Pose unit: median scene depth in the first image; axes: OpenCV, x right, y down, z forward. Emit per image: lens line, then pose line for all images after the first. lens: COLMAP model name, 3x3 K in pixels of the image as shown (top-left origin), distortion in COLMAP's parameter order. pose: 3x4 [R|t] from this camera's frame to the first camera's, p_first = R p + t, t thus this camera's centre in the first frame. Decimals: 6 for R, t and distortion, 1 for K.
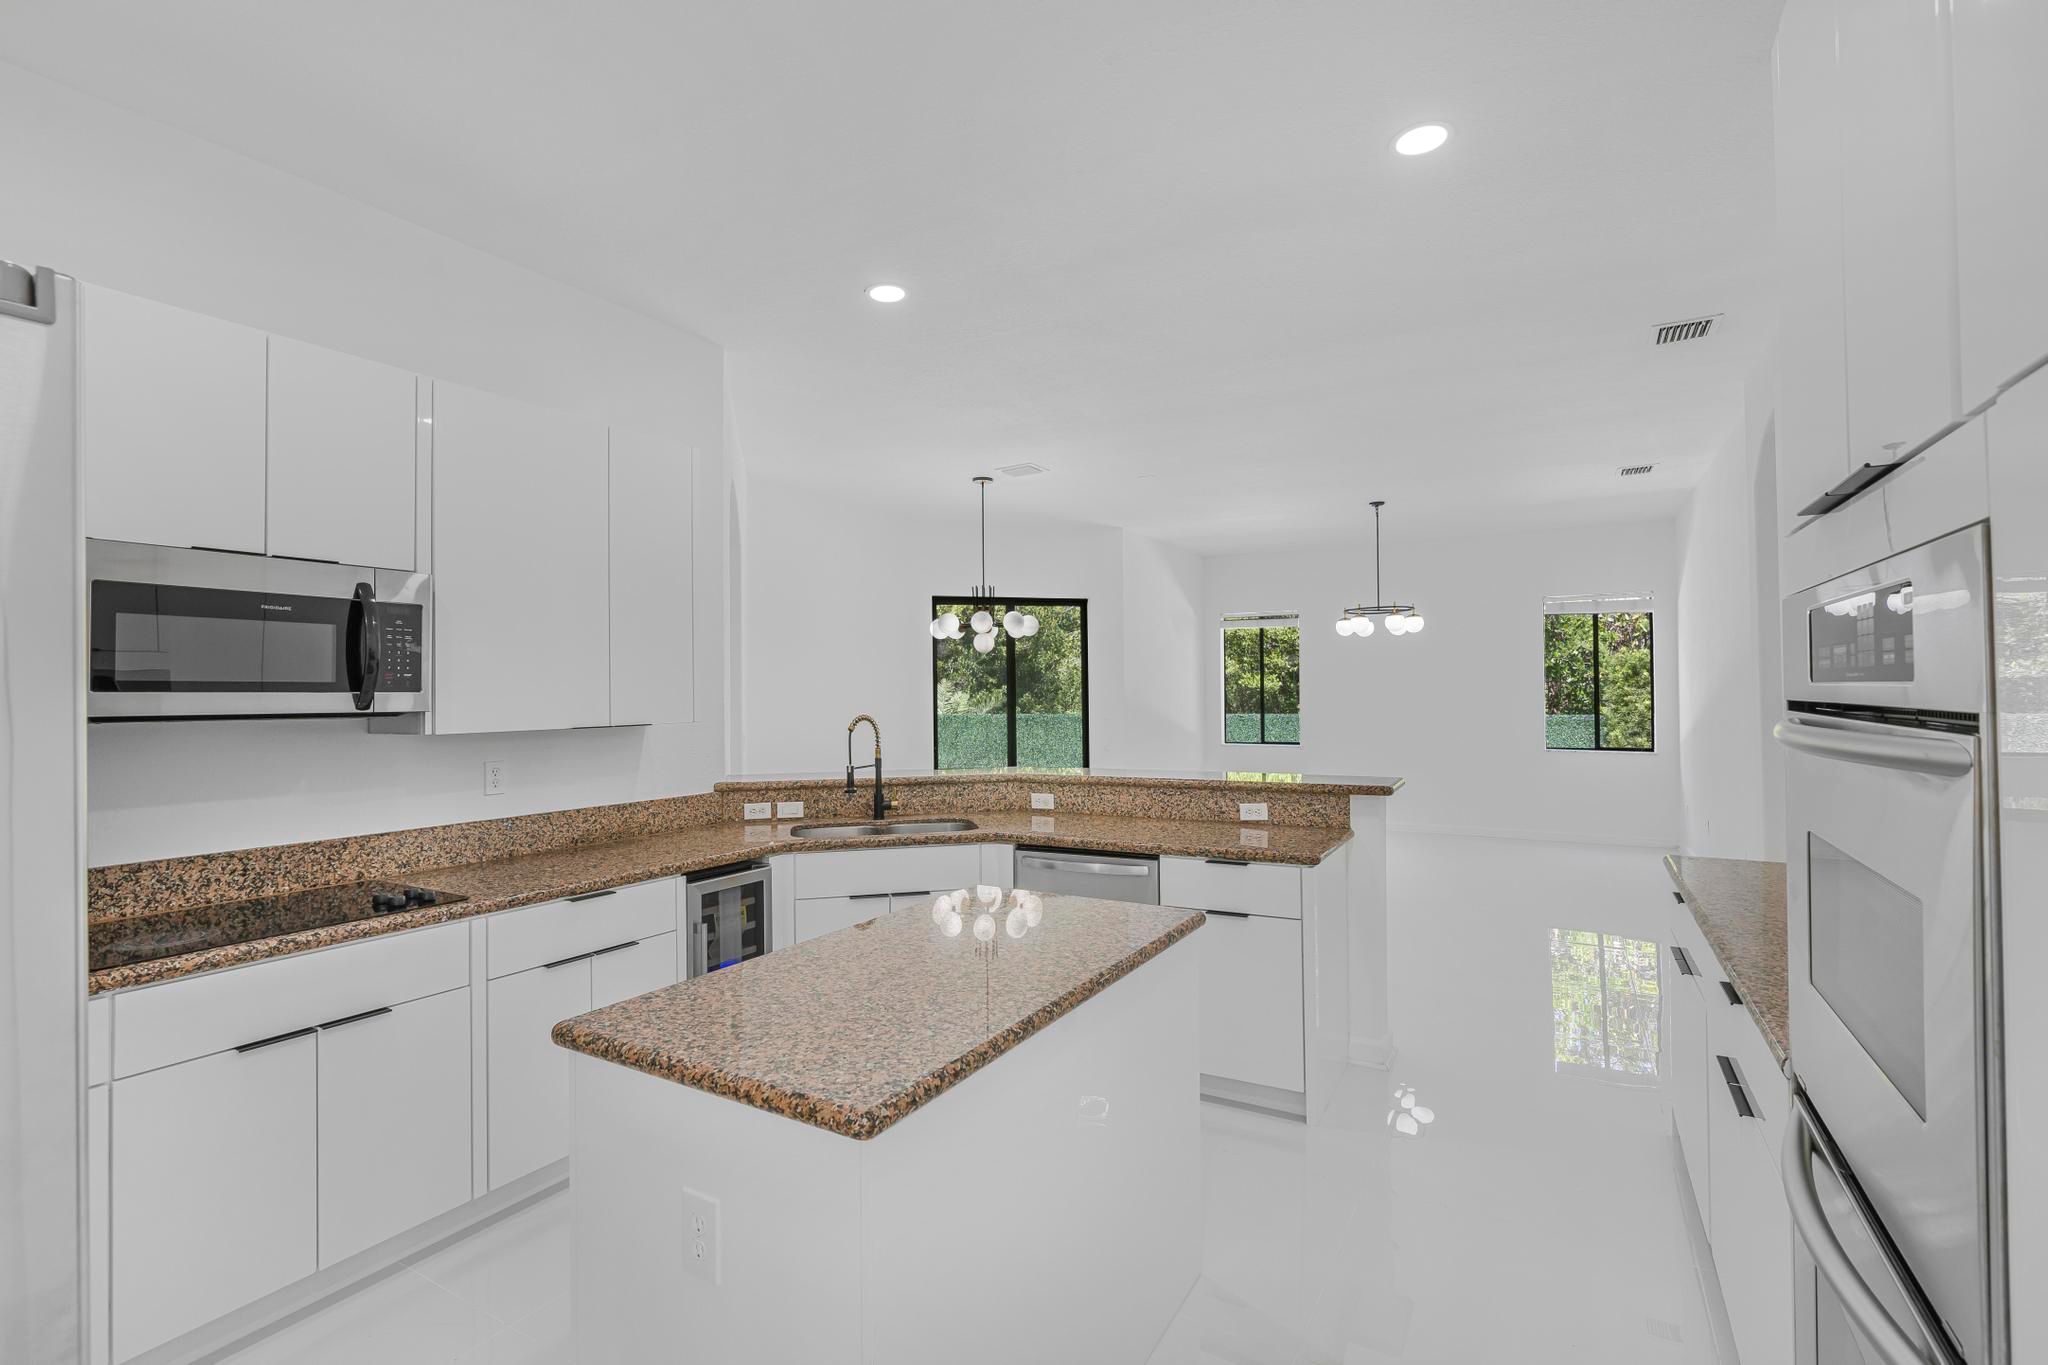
lens RADIAL K [[933.4, 0, 1018.4], [0, 933.4, 684.8], [0, 0, 1]] dist [-0.004643, 0.000249]
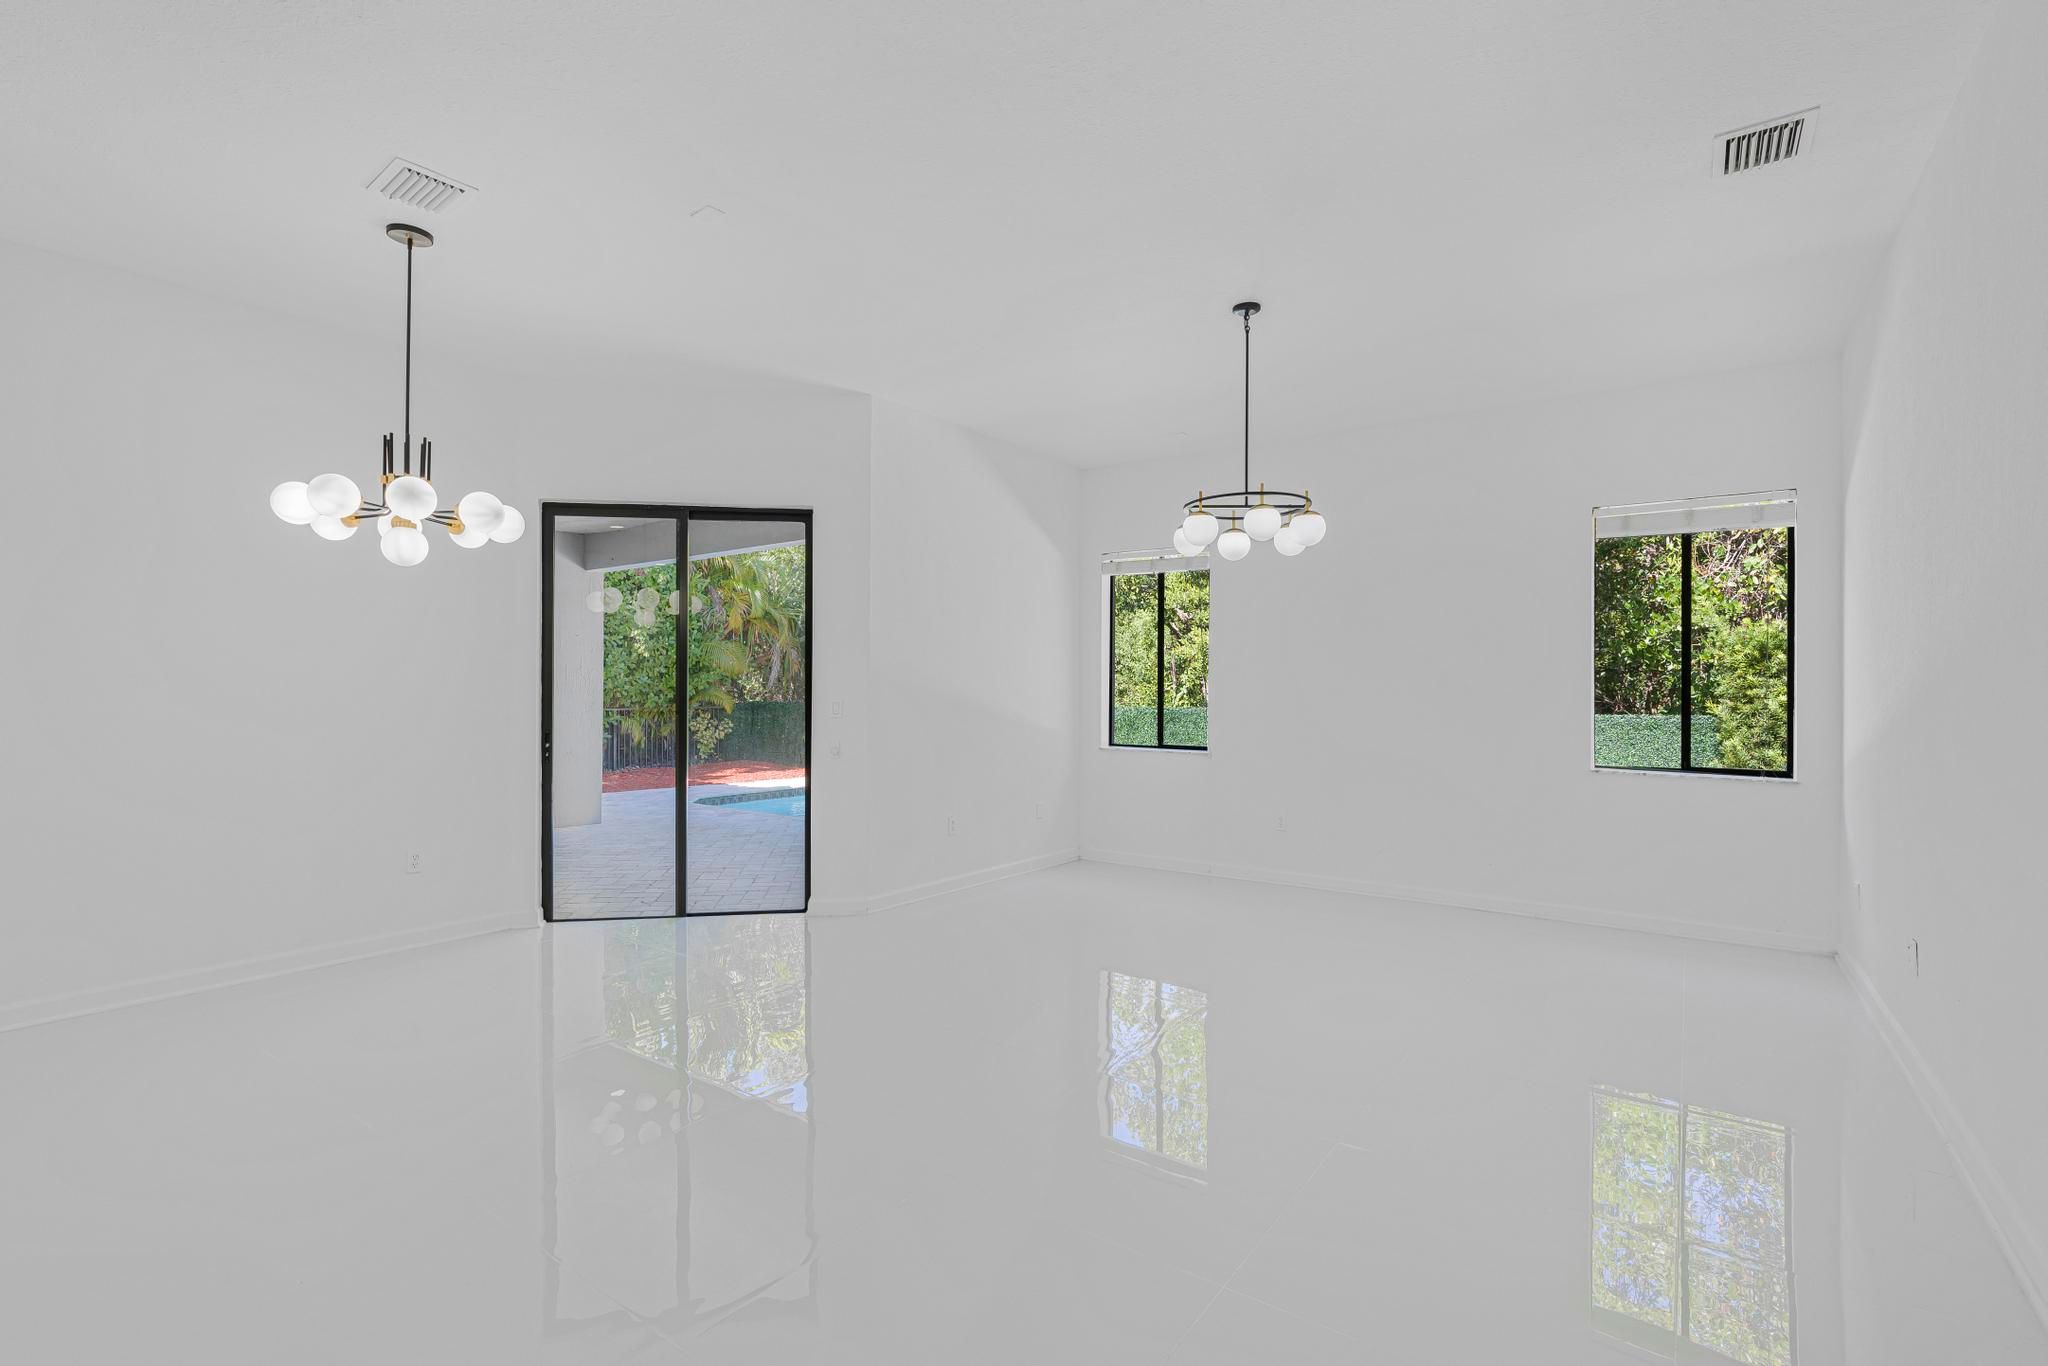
lens RADIAL K [[933.4, 0, 1023.9], [0, 933.4, 683.4], [0, 0, 1]] dist [-0.004643, 0.000249]
pose [[0.995648, 0.013843, -0.092163, 0.183815], [-0.013506, 0.999900, 0.004284, 0.012688], [0.092214, -0.003021, 0.995735, 0.269253]]
